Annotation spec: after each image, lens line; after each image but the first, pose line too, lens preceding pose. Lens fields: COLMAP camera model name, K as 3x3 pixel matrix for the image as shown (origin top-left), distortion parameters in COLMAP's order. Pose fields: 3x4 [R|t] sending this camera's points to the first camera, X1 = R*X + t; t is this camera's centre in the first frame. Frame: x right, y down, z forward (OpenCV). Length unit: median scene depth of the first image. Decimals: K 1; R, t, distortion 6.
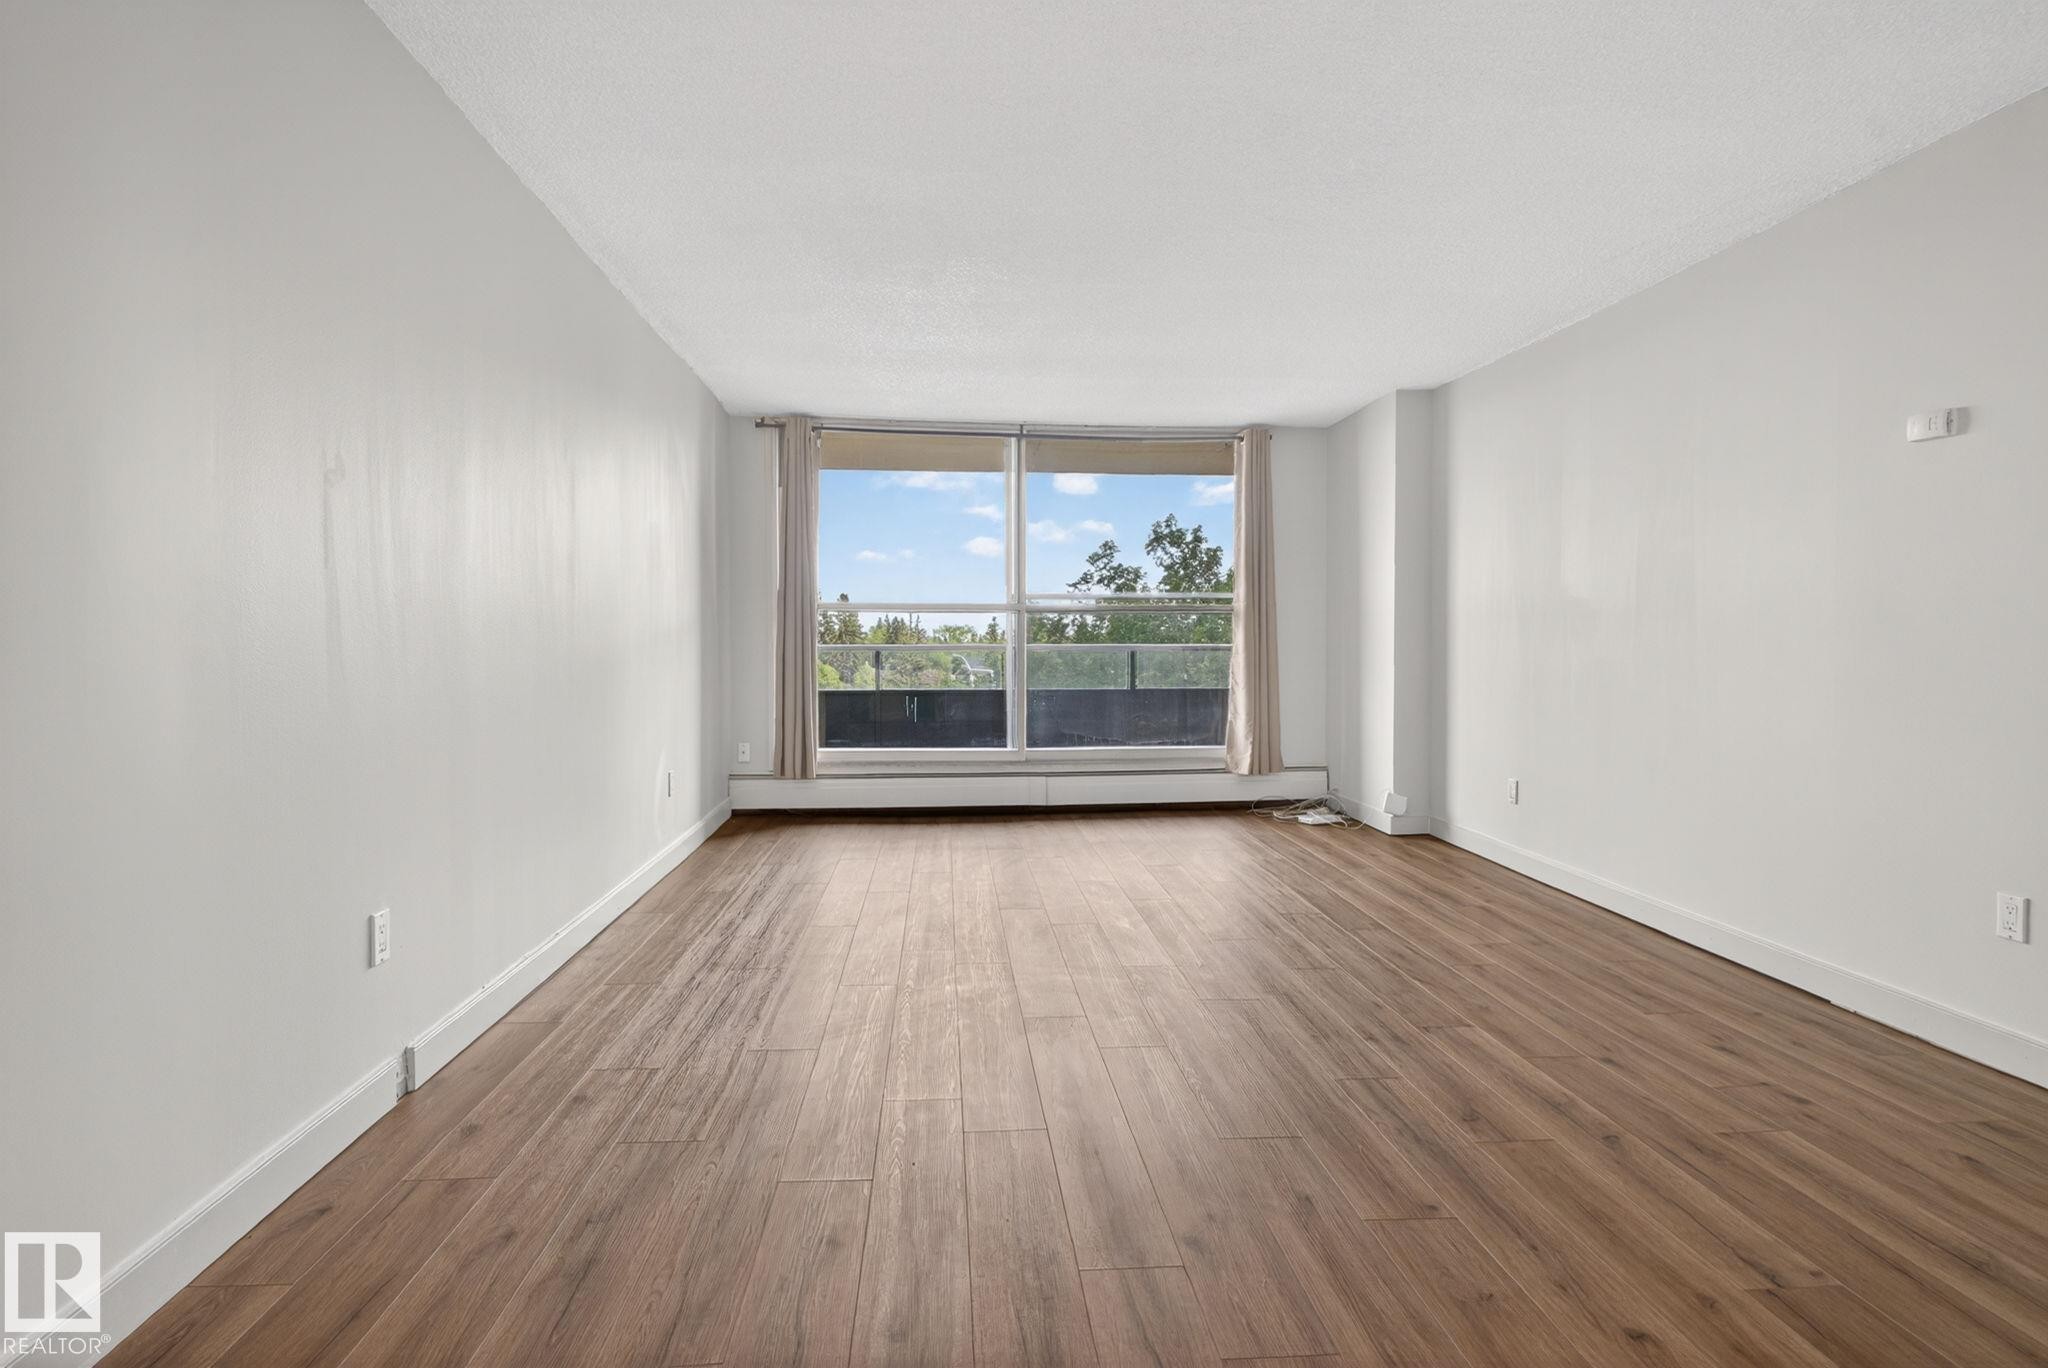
lens RADIAL K [[1049.8, 0, 1036.4], [0, 1049.8, 660.0], [0, 0, 1]] dist [0.000666, 0.000906]
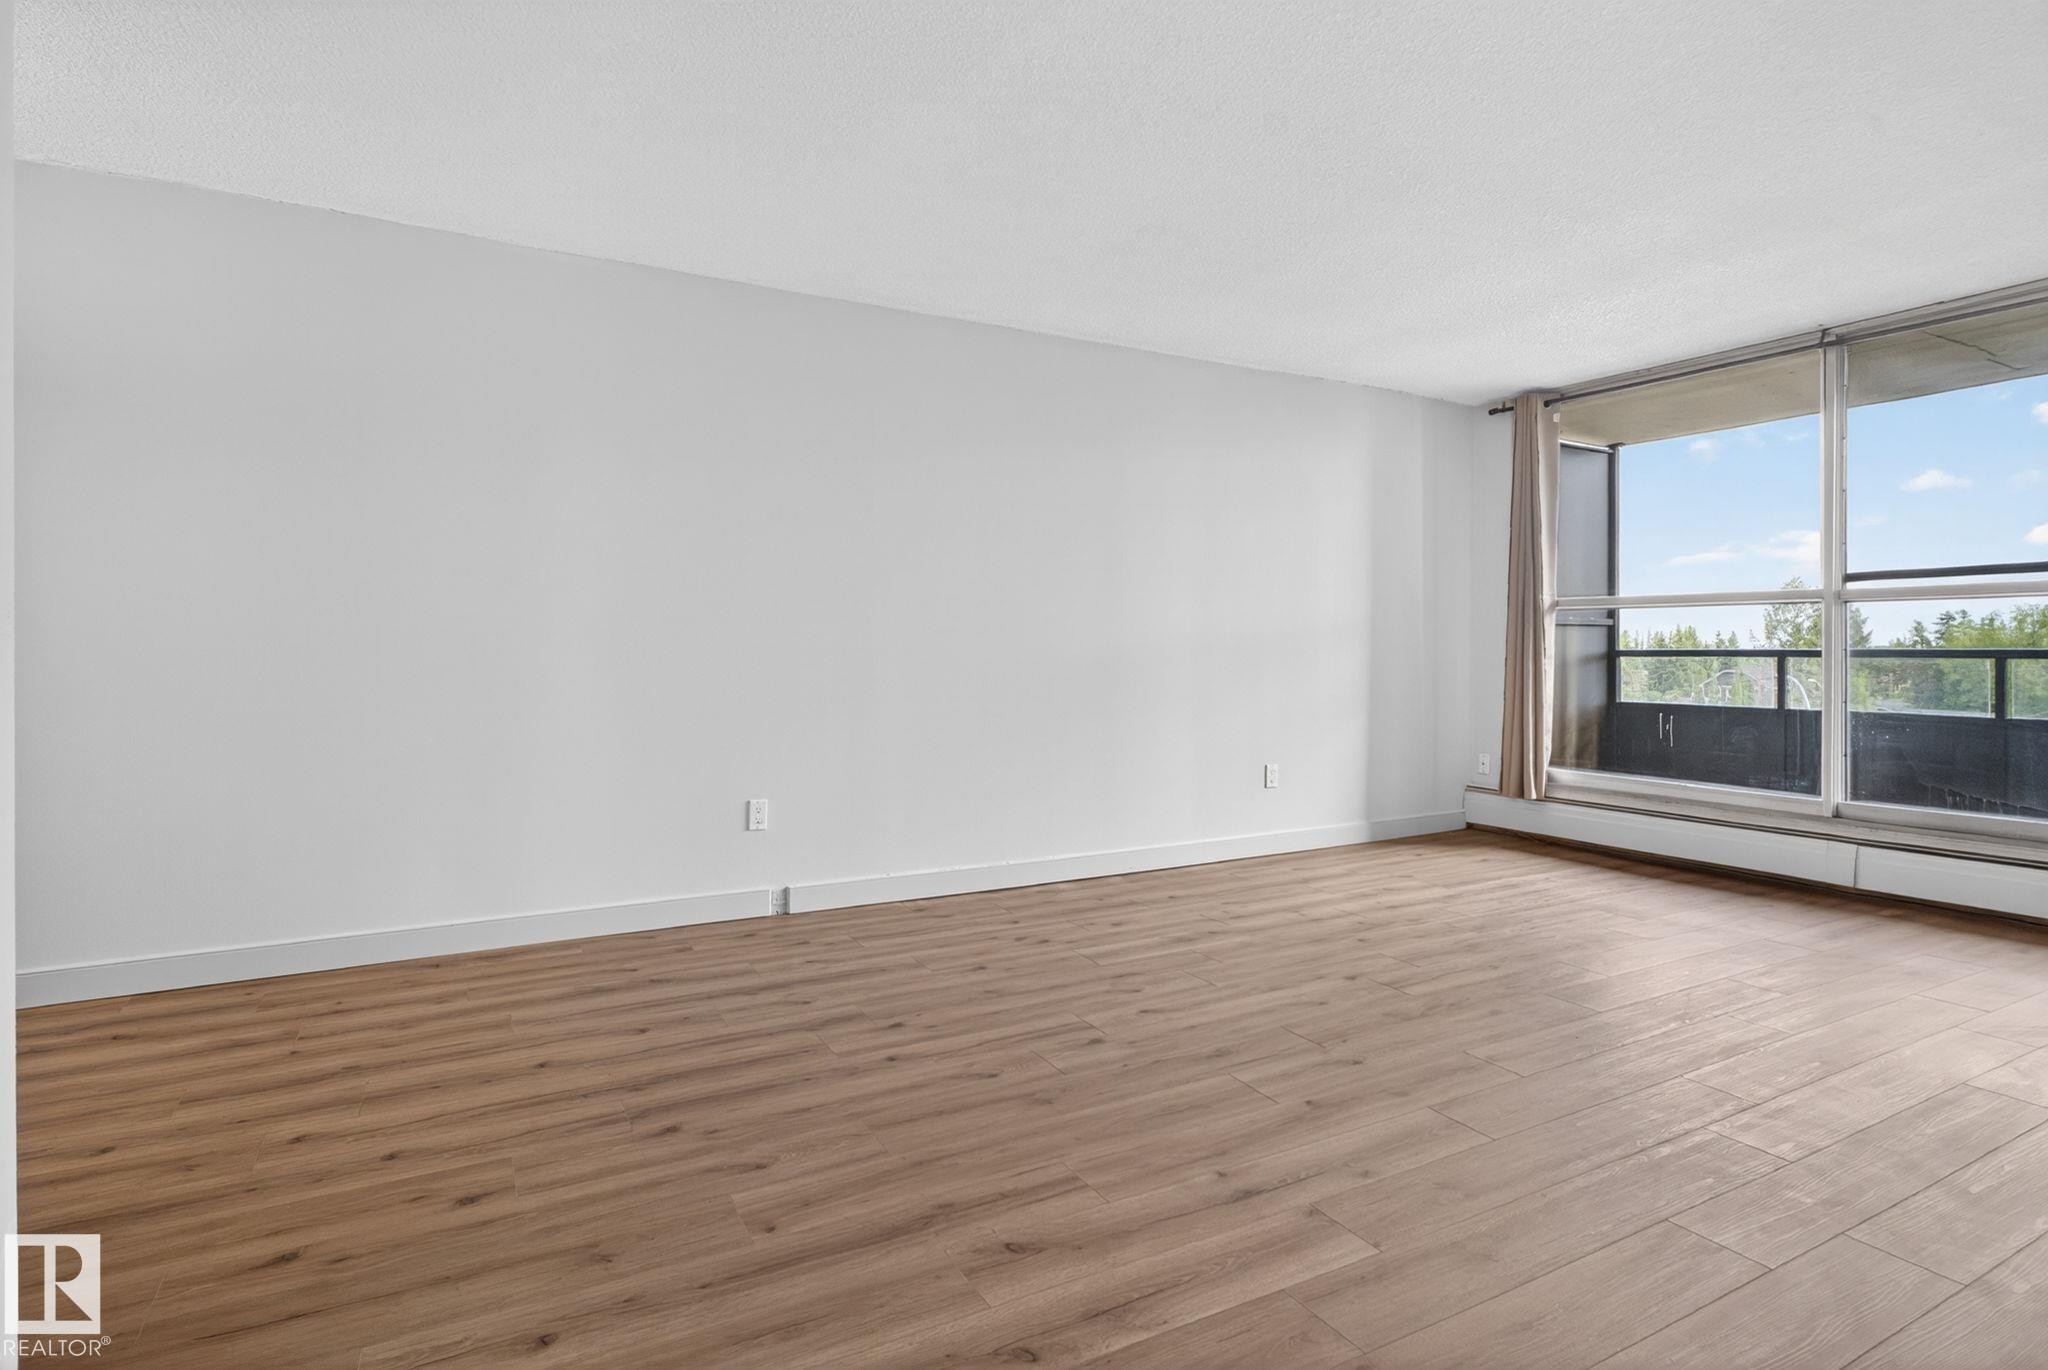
lens RADIAL K [[1049.8, 0, 1036.4], [0, 1049.8, 661.0], [0, 0, 1]] dist [0.000666, 0.000906]
pose [[0.413776, 0.008080, -0.910343, 0.406436], [-0.013526, 0.999905, 0.002727, -0.001061], [0.910278, 0.011185, 0.413846, 0.247097]]
